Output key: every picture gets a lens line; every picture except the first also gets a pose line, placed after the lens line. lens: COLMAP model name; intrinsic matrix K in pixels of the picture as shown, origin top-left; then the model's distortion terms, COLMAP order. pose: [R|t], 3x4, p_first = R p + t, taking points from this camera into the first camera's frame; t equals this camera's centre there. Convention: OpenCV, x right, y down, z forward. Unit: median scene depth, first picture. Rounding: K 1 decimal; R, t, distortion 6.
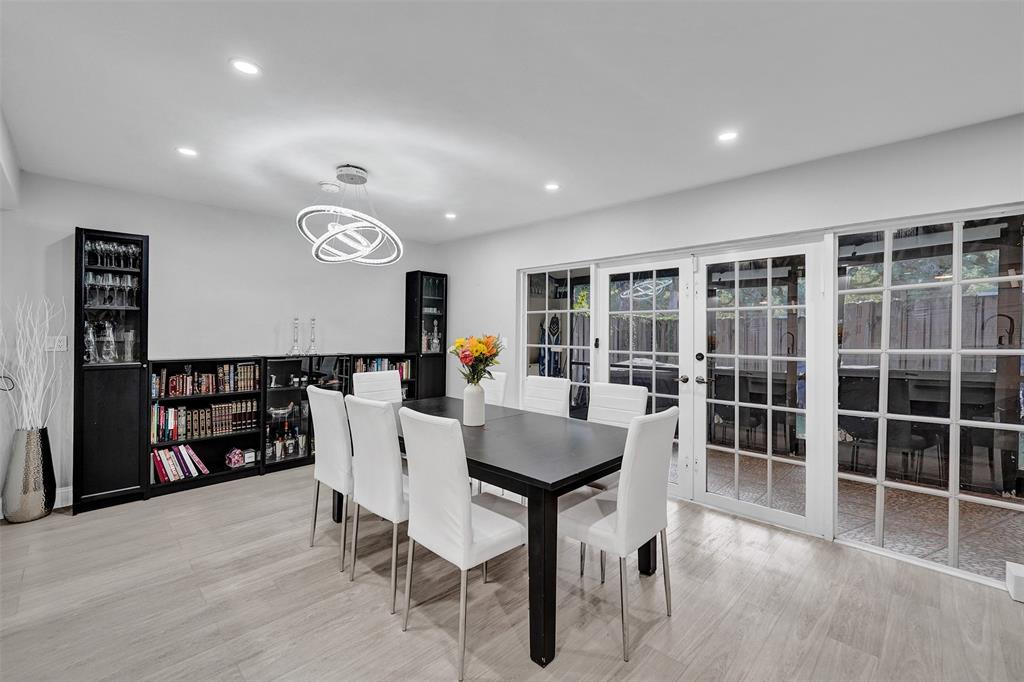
lens RADIAL K [[435.9, 0, 512.5], [0, 435.9, 328.0], [0, 0, 1]] dist [-0.005268, -0.000108]
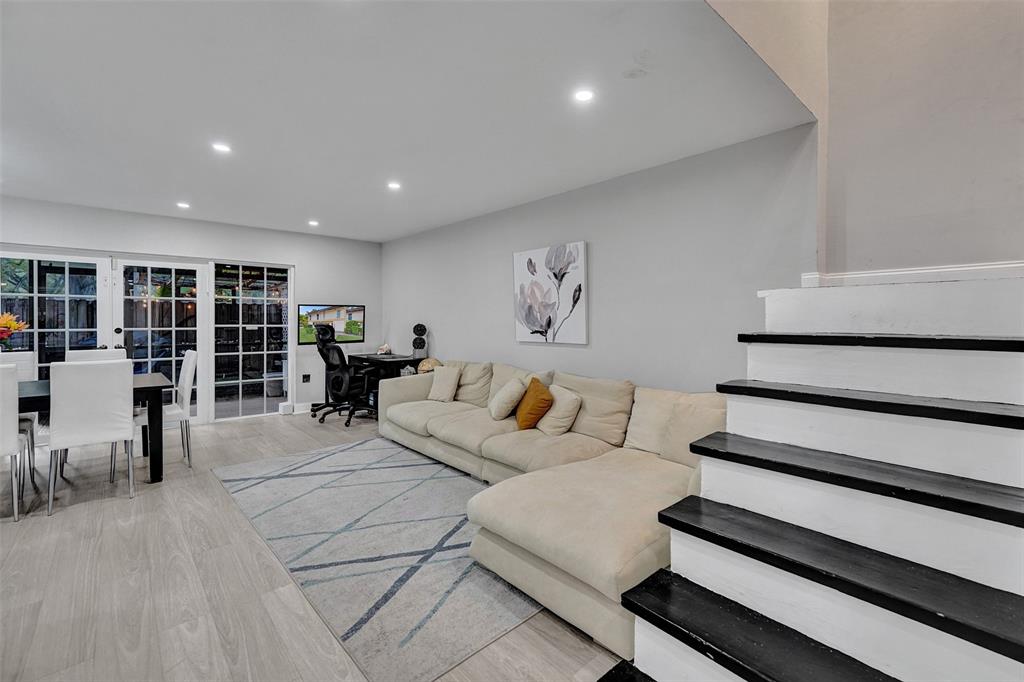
lens RADIAL K [[439.9, 0, 515.6], [0, 439.9, 323.0], [0, 0, 1]] dist [0.001809, 0.000221]
pose [[0.053567, -0.014978, 0.998452, -1.023309], [-0.011808, 0.999808, 0.015631, 0.004731], [-0.998494, -0.012627, 0.053380, -0.392102]]
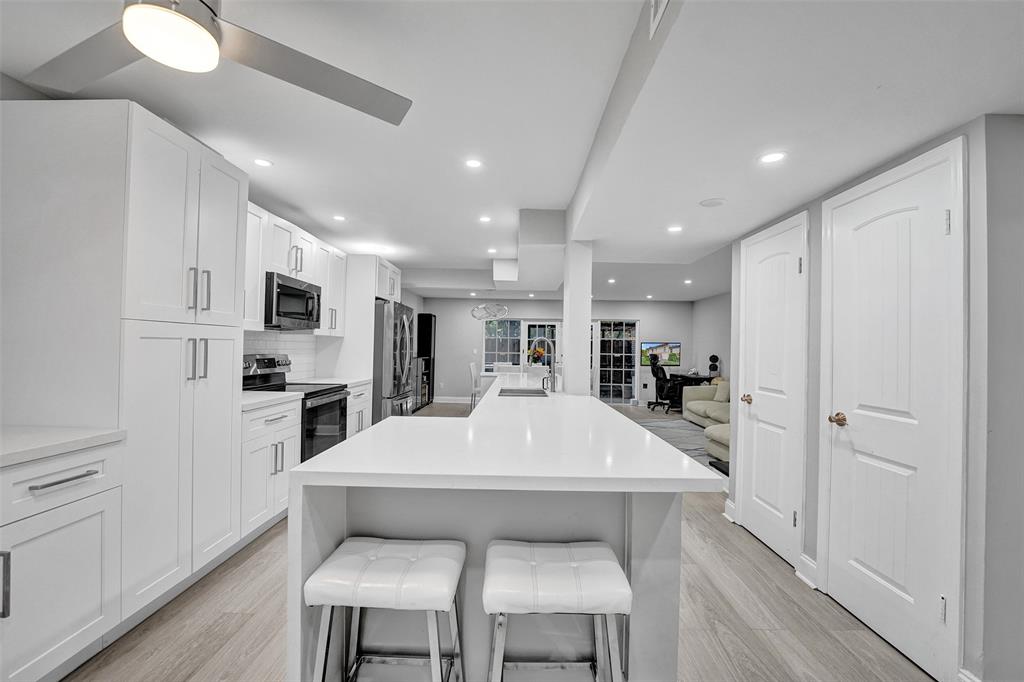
lens RADIAL K [[422.4, 0, 514.3], [0, 422.4, 343.5], [0, 0, 1]] dist [-0.019382, -0.000140]
pose [[0.723259, 0.010664, 0.690495, -2.039762], [-0.015463, 0.999880, 0.000755, -0.015080], [-0.690404, -0.011223, 0.723337, -0.979381]]
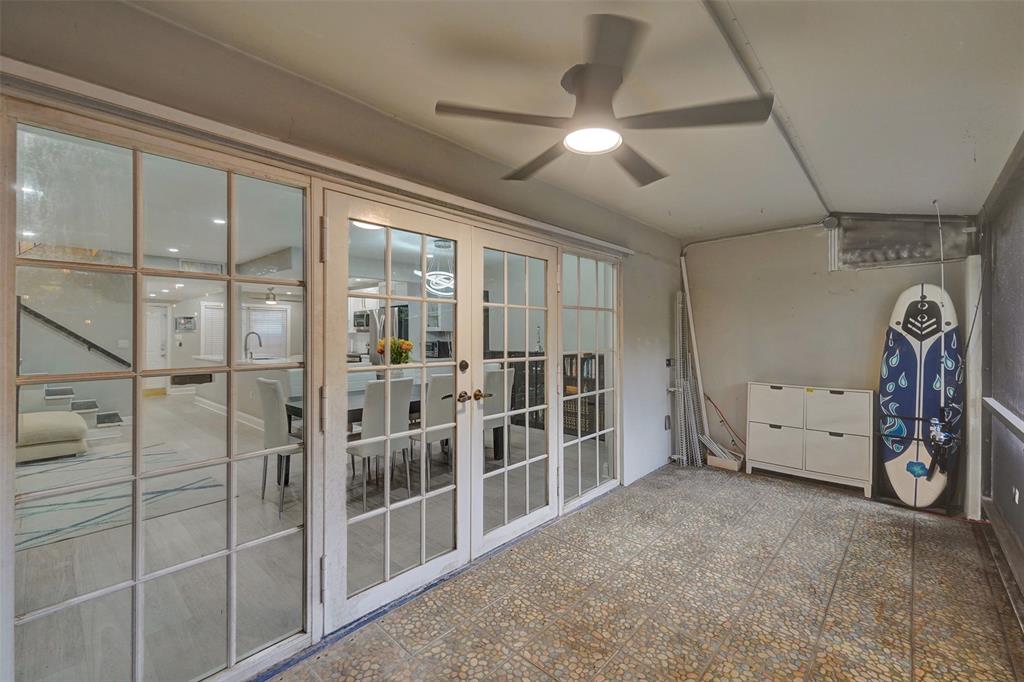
lens RADIAL K [[430.4, 0, 497.1], [0, 430.4, 329.9], [0, 0, 1]] dist [0.022127, 0.000044]
pose [[0.010851, -0.021437, -0.999711, 1.299253], [0.011345, 0.999708, -0.021314, 0.023075], [0.999877, -0.011111, 0.011091, 1.176276]]
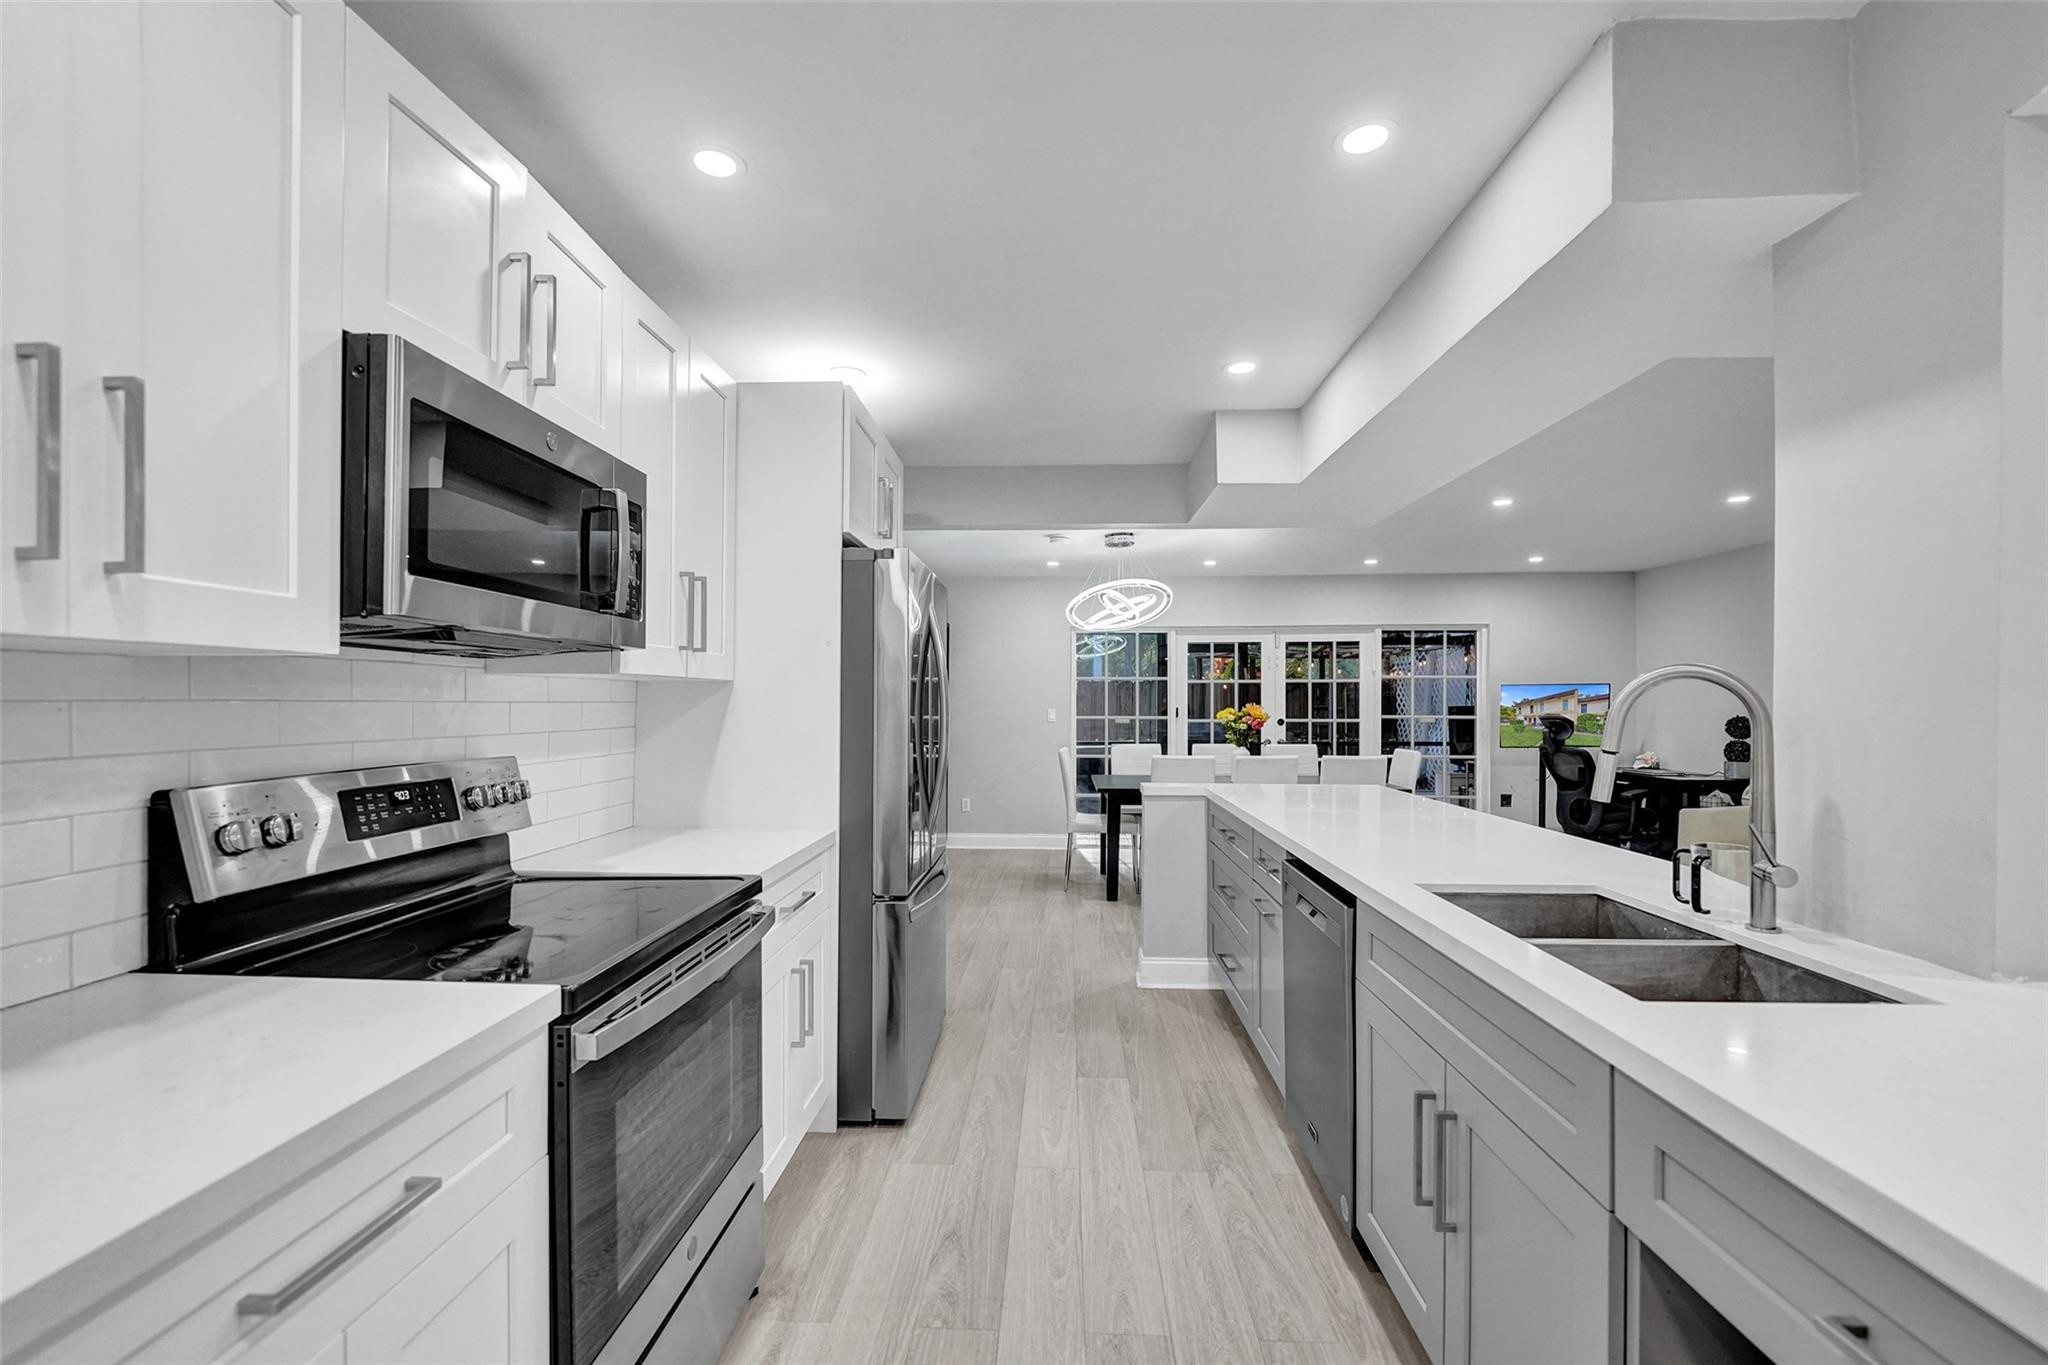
lens RADIAL K [[873.0, 0, 1016.6], [0, 873.0, 704.9], [0, 0, 1]] dist [-0.004274, 0.000330]
pose [[0.750838, -0.010811, 0.660398, -1.799169], [0.000125, 0.999868, 0.016226, -0.018730], [-0.660486, -0.012101, 0.750741, -0.296500]]
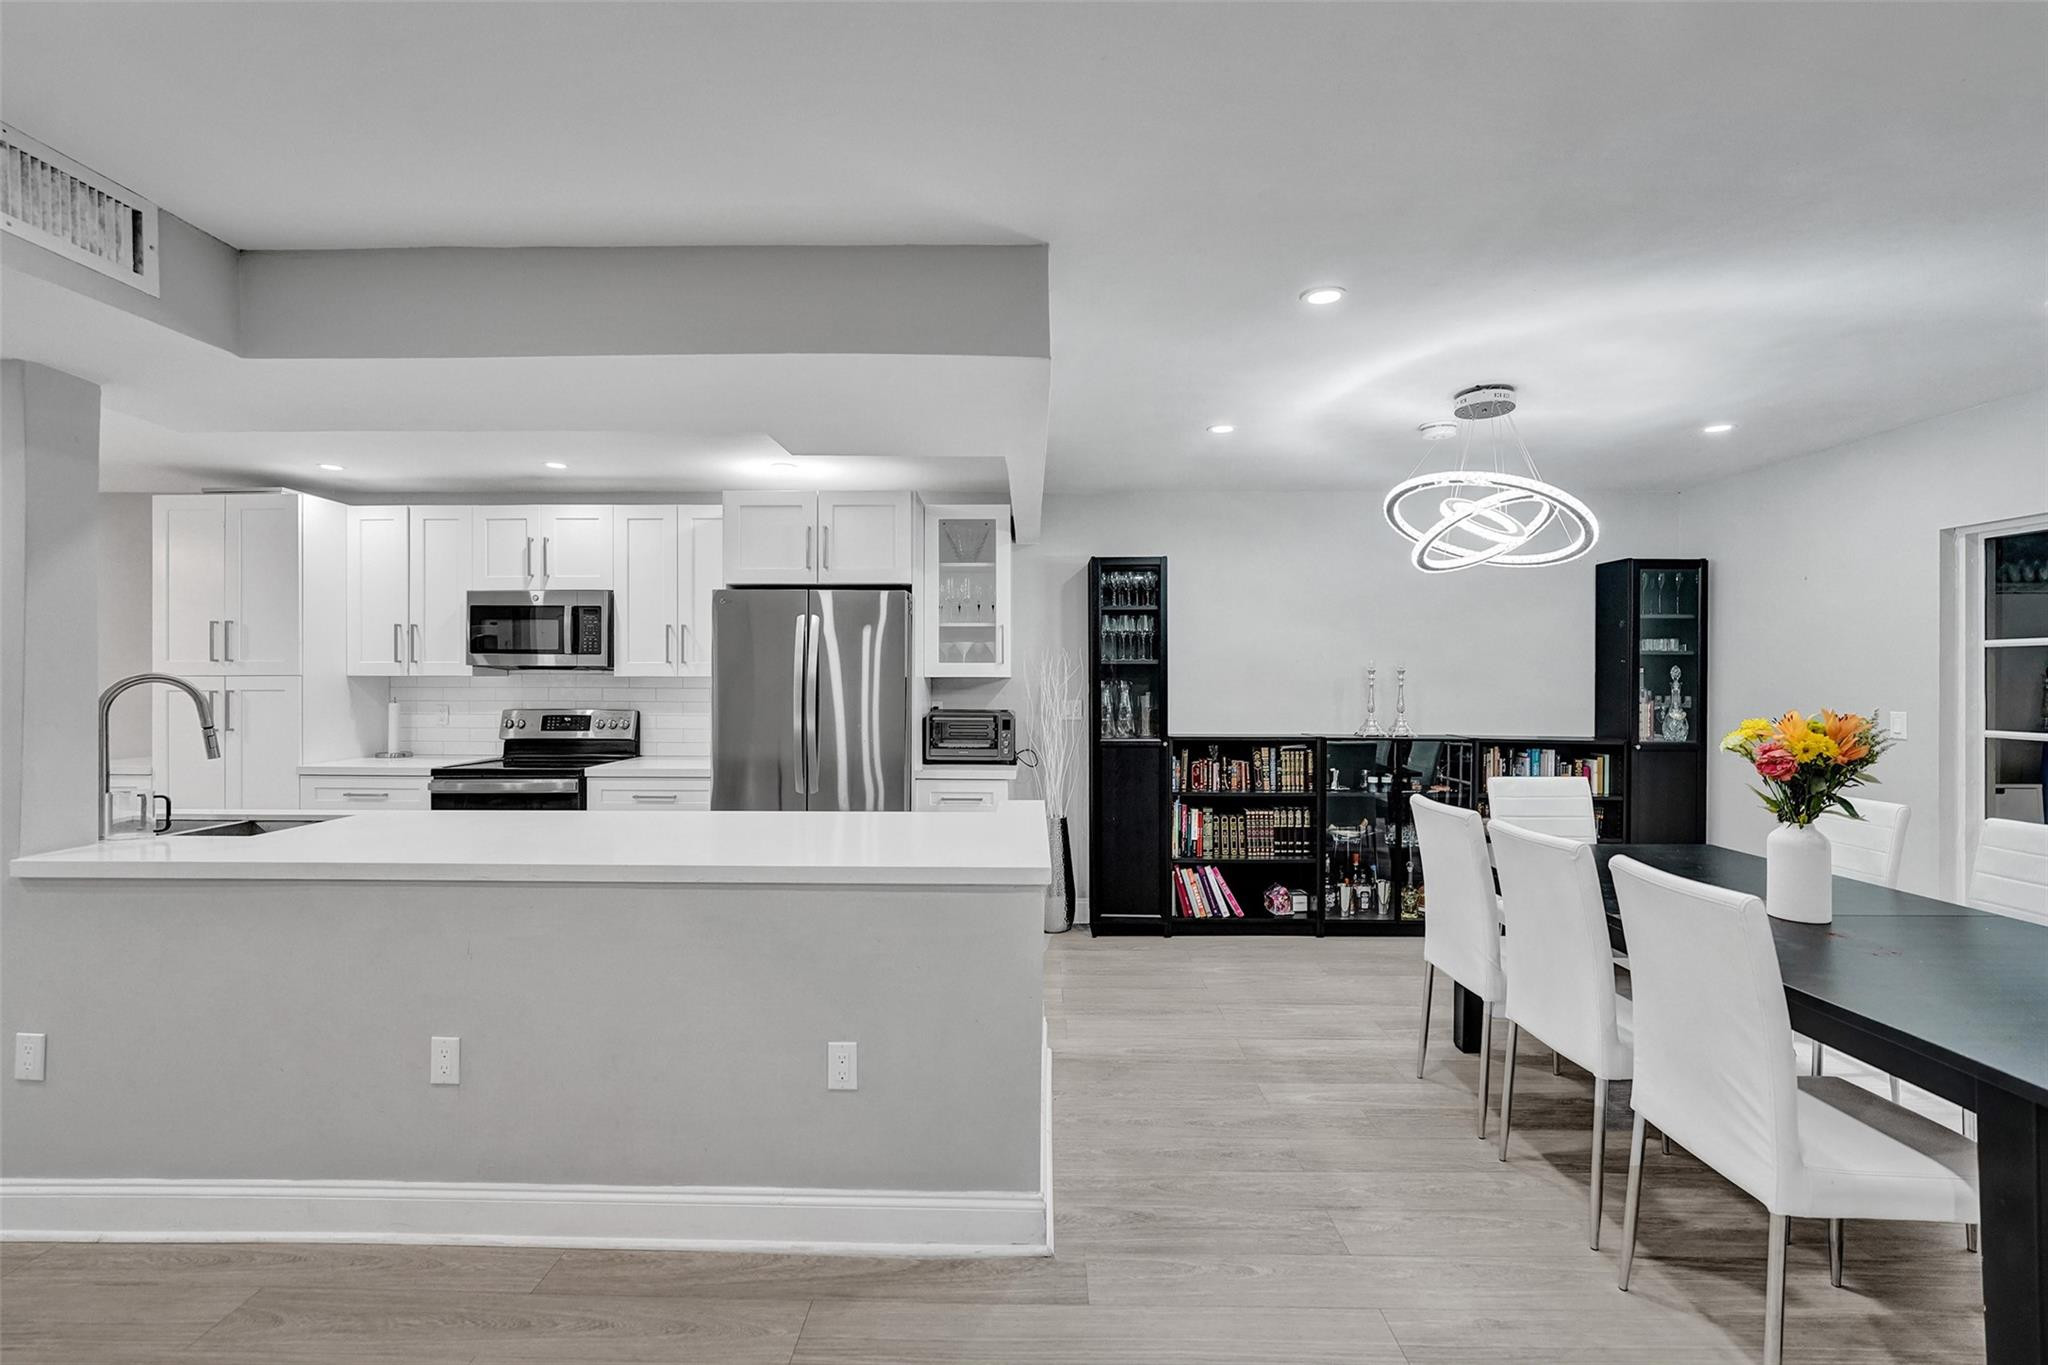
lens RADIAL K [[865.0, 0, 1018.3], [0, 865.0, 677.4], [0, 0, 1]] dist [-0.012162, 0.002544]
pose [[0.683744, -0.008136, -0.729677, 0.004306], [0.009481, 0.999952, -0.002266, -0.020373], [0.729661, -0.005369, 0.683788, -0.127189]]
